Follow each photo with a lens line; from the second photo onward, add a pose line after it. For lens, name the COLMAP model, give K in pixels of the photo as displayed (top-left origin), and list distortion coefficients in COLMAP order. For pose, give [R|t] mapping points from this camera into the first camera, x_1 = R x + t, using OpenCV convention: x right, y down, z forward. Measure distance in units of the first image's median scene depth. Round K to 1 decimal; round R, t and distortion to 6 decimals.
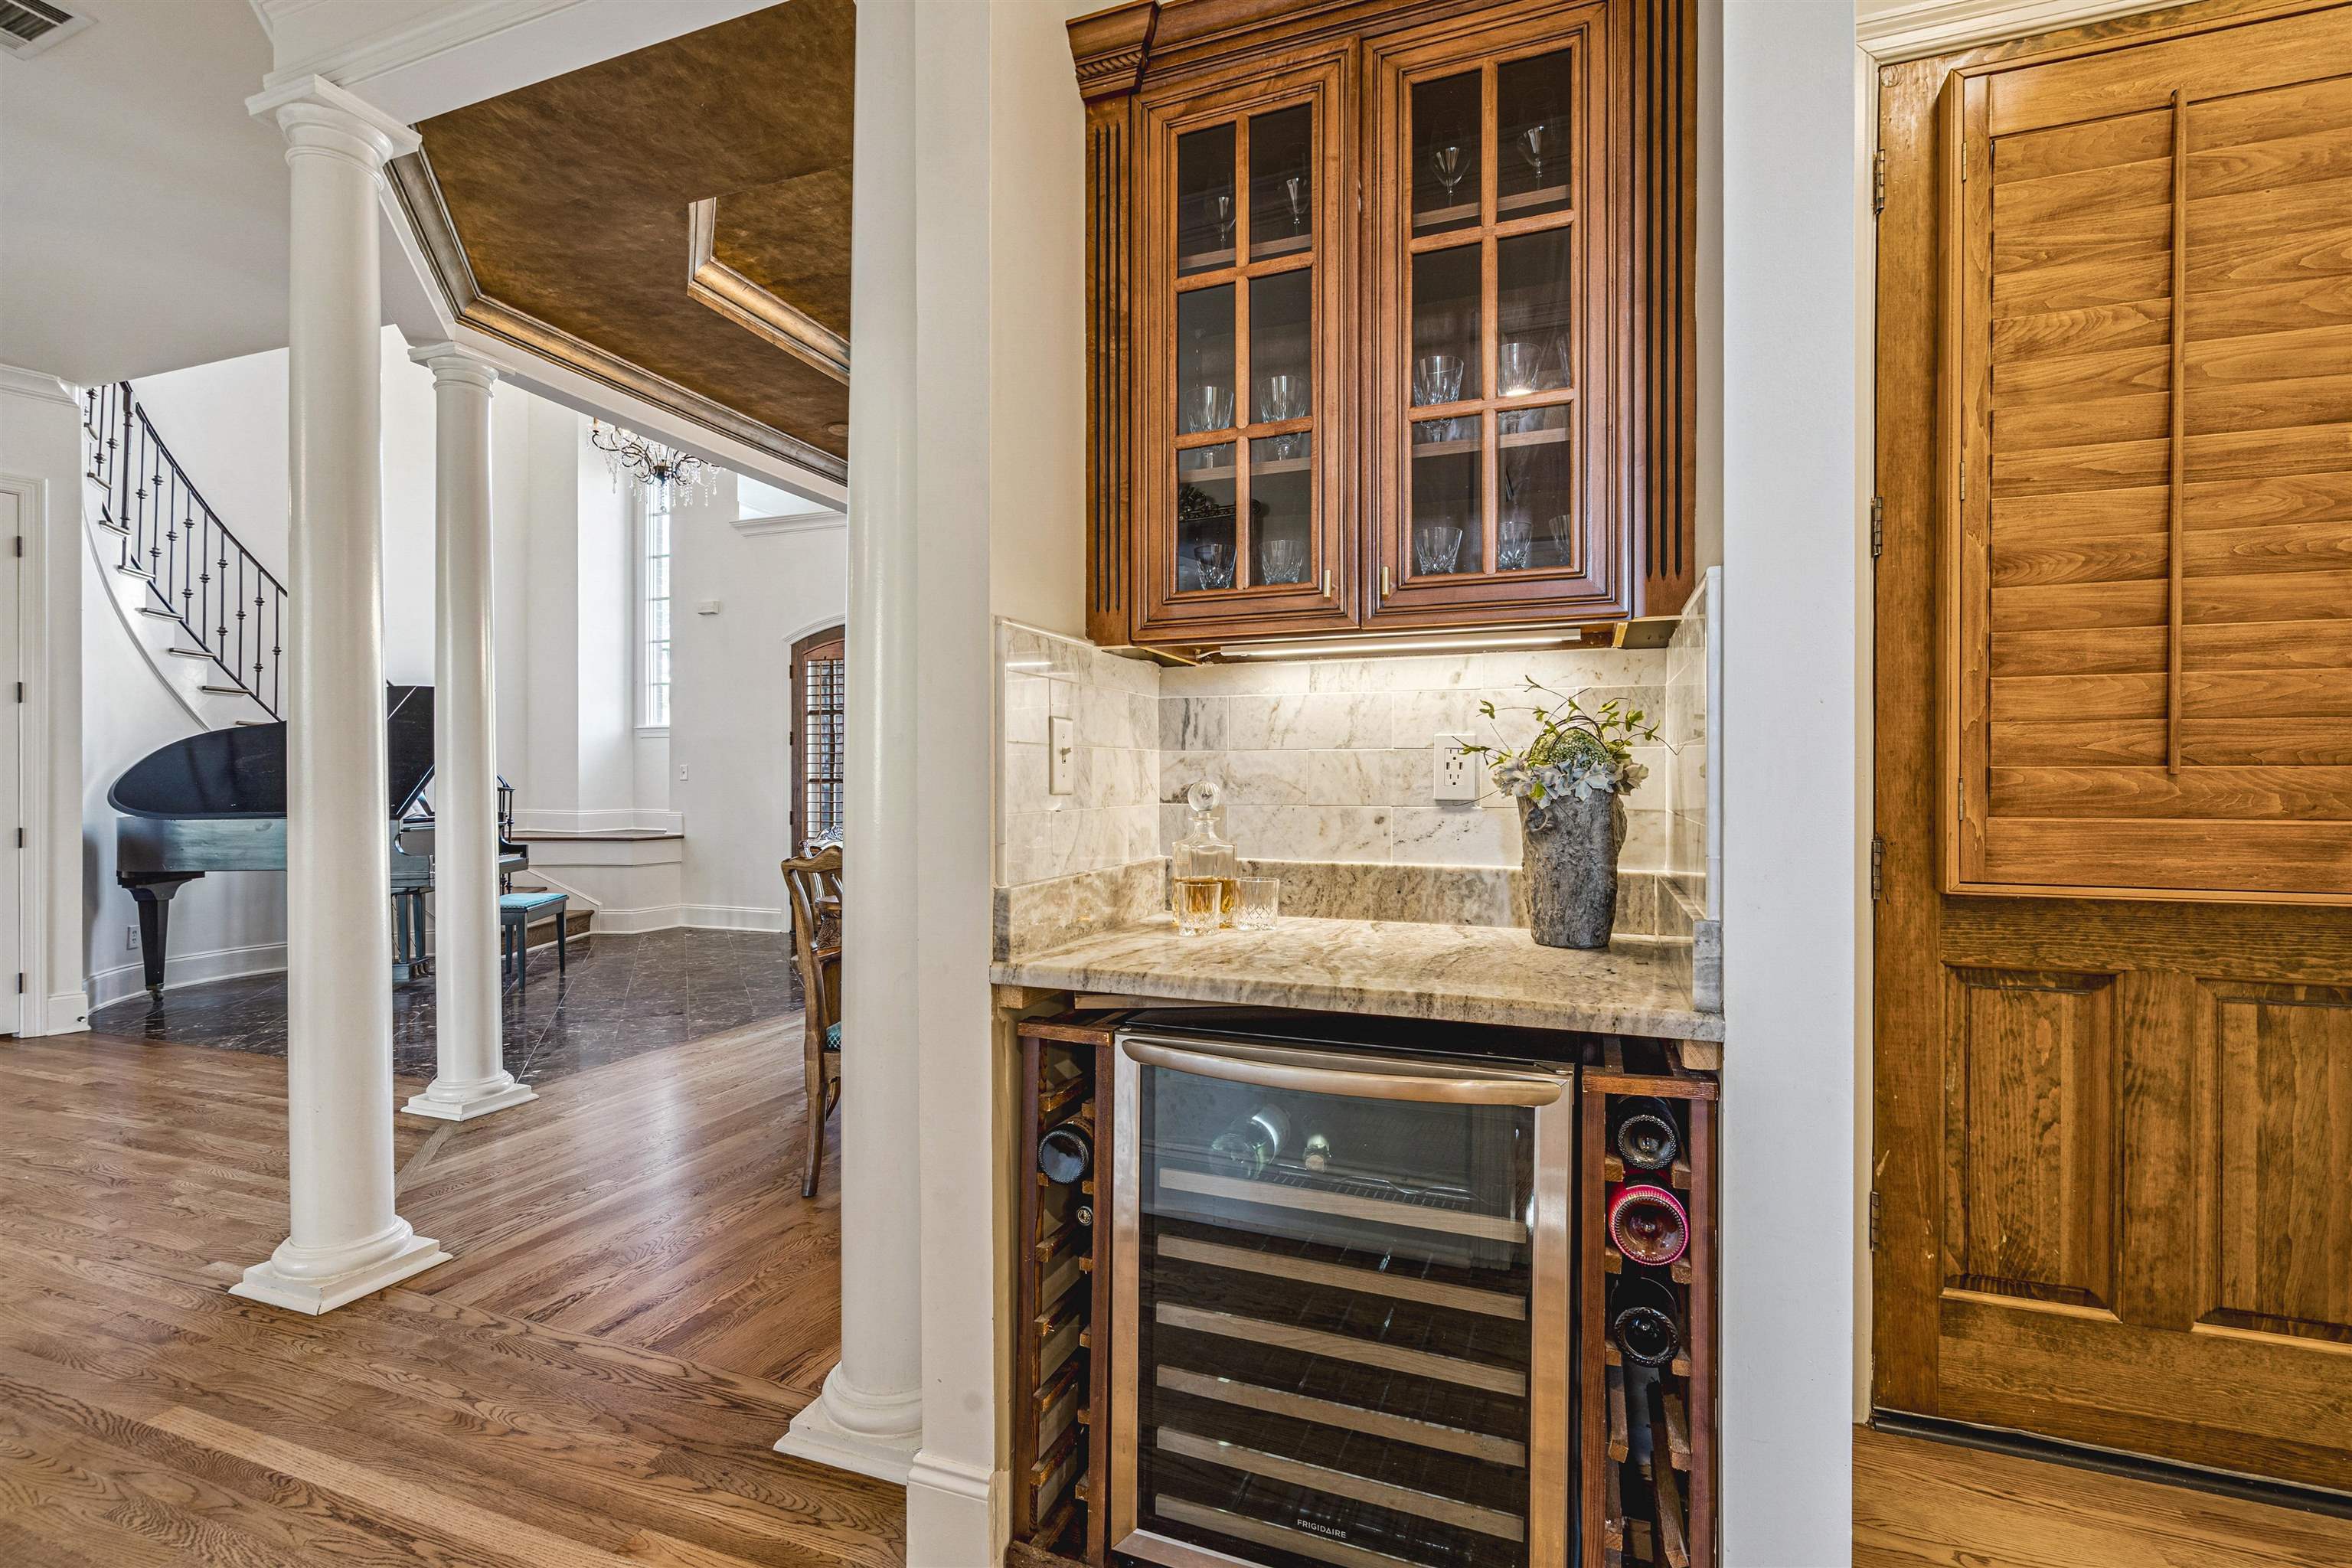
lens RADIAL K [[1069.0, 0, 1165.5], [0, 1069.0, 792.6], [0, 0, 1]] dist [-0.005050, 0.000220]
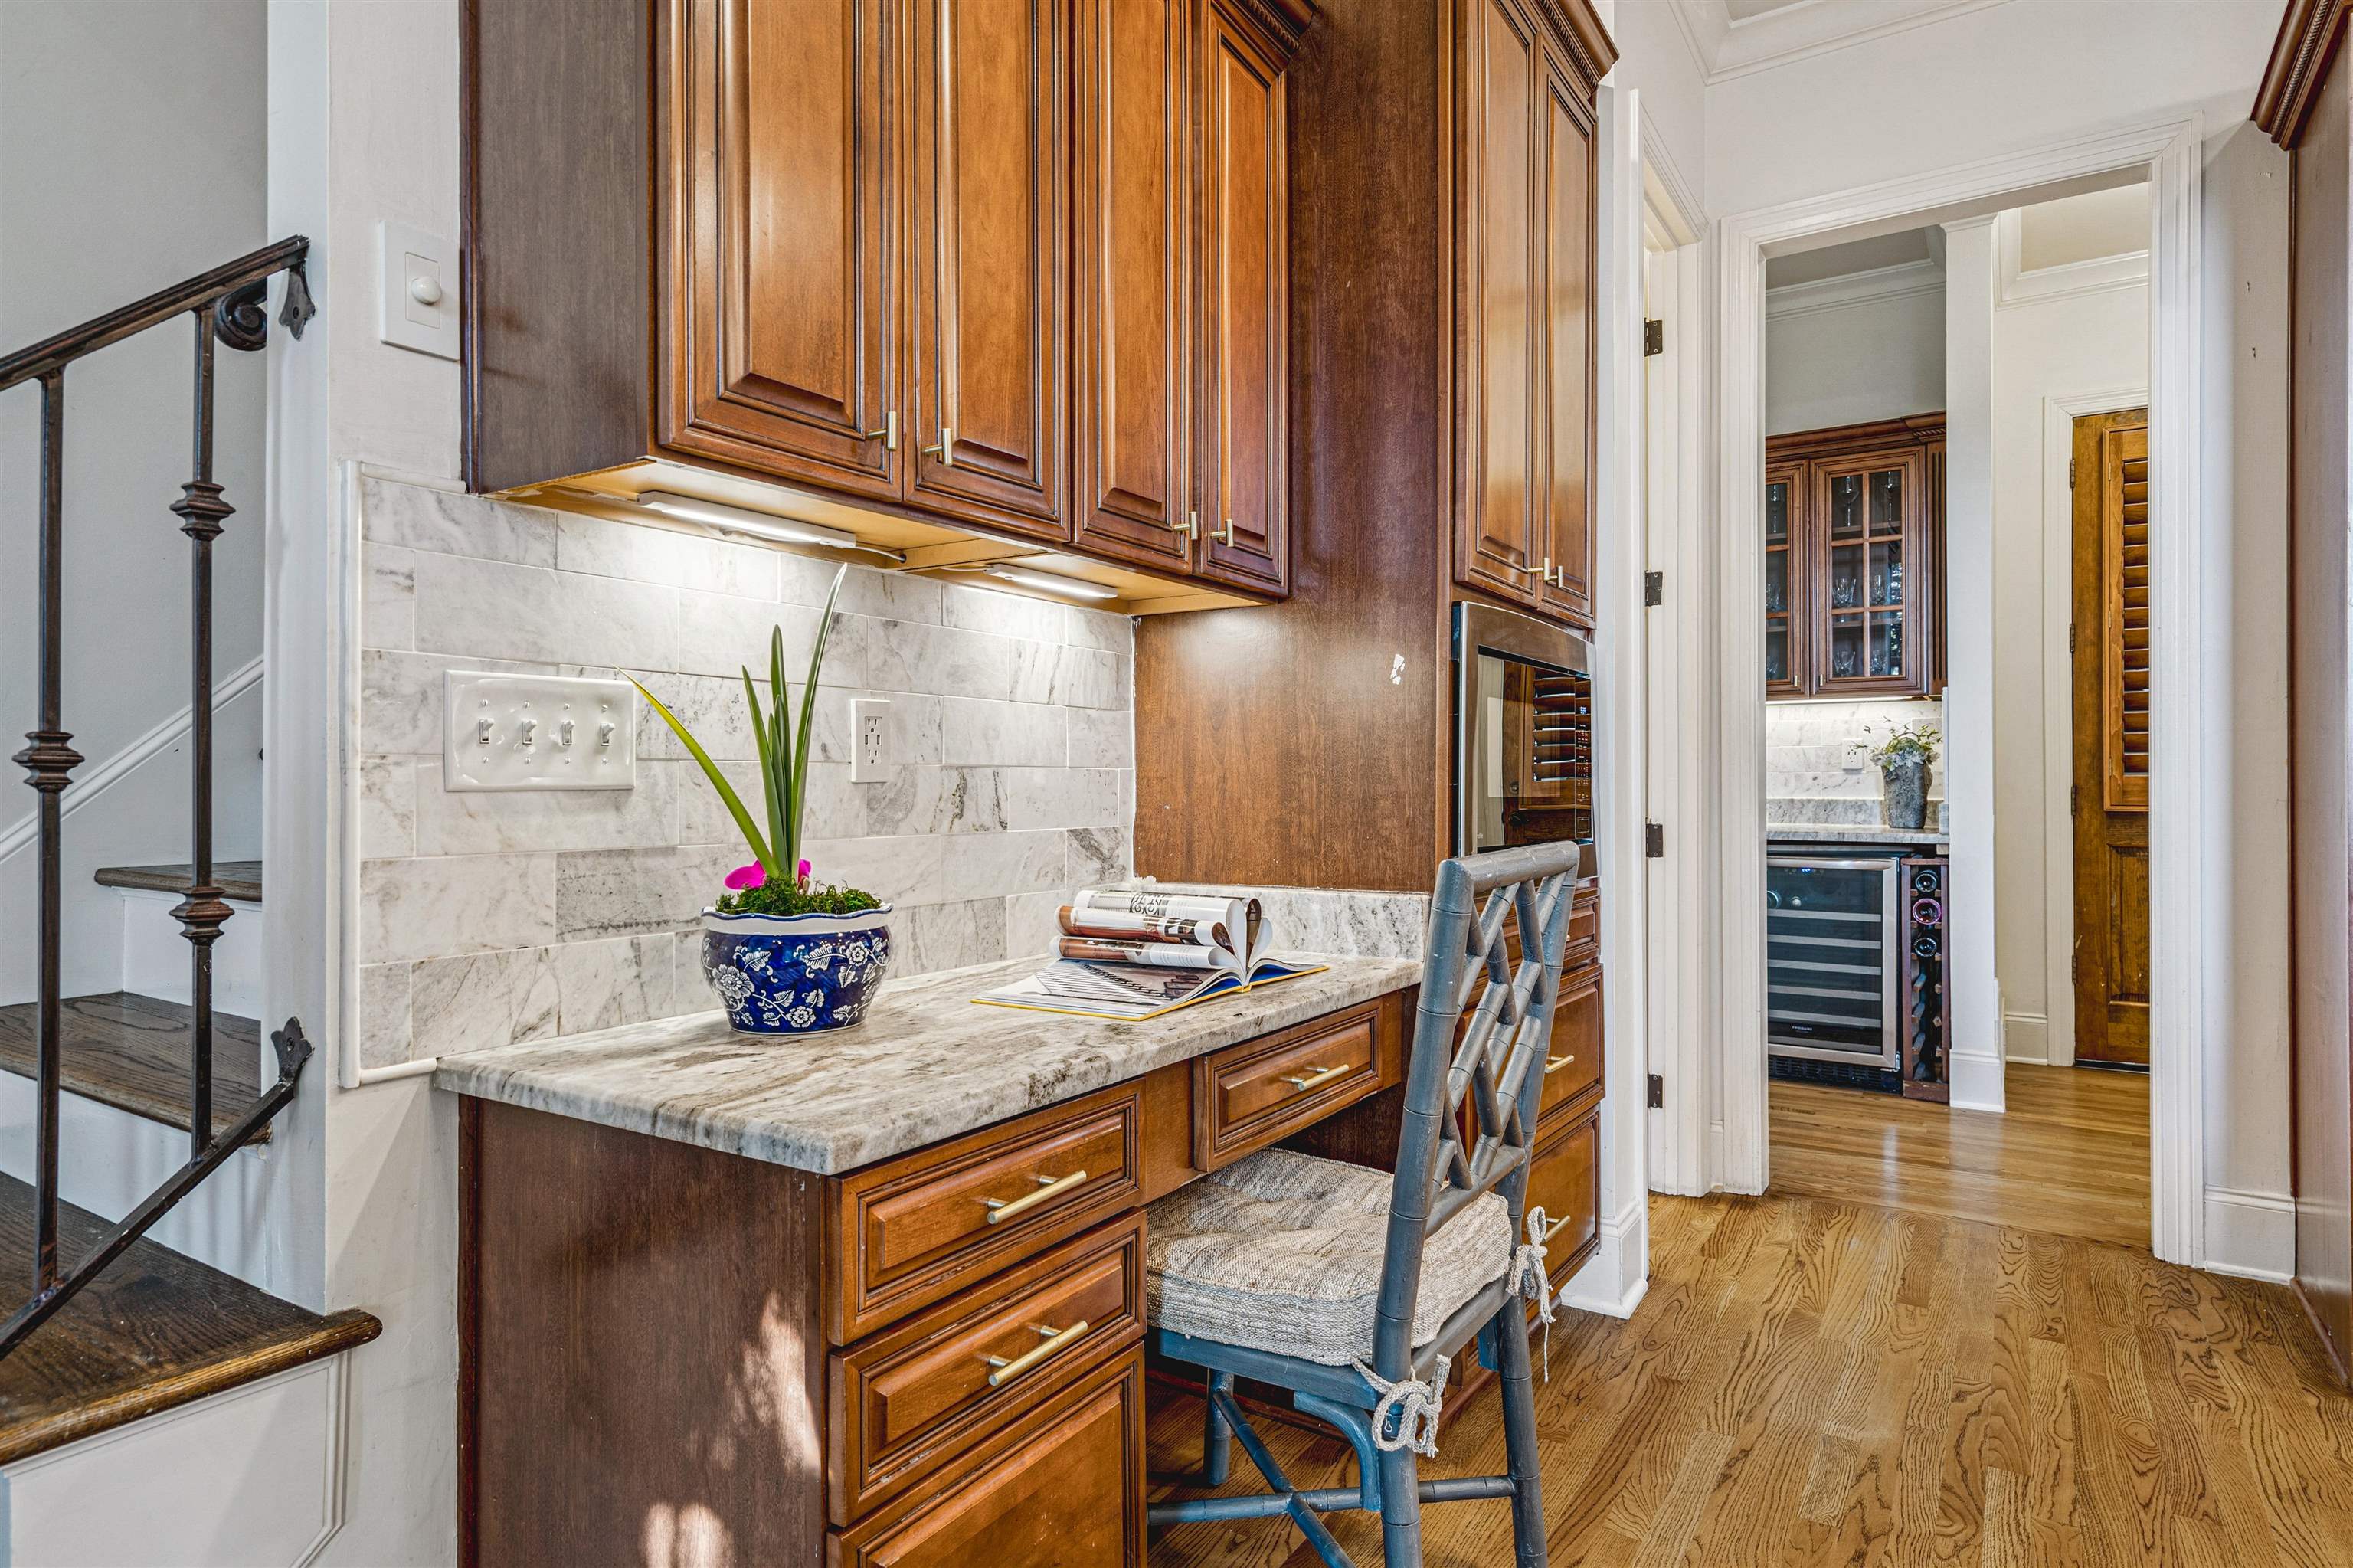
lens RADIAL K [[1307.6, 0, 1155.0], [0, 1307.6, 785.5], [0, 0, 1]] dist [0.005569, 0.000040]
pose [[0.974651, -0.004453, -0.223685, -0.537307], [0.003611, 0.999985, -0.004171, 0.047625], [0.223700, 0.003257, 0.974653, -1.991679]]
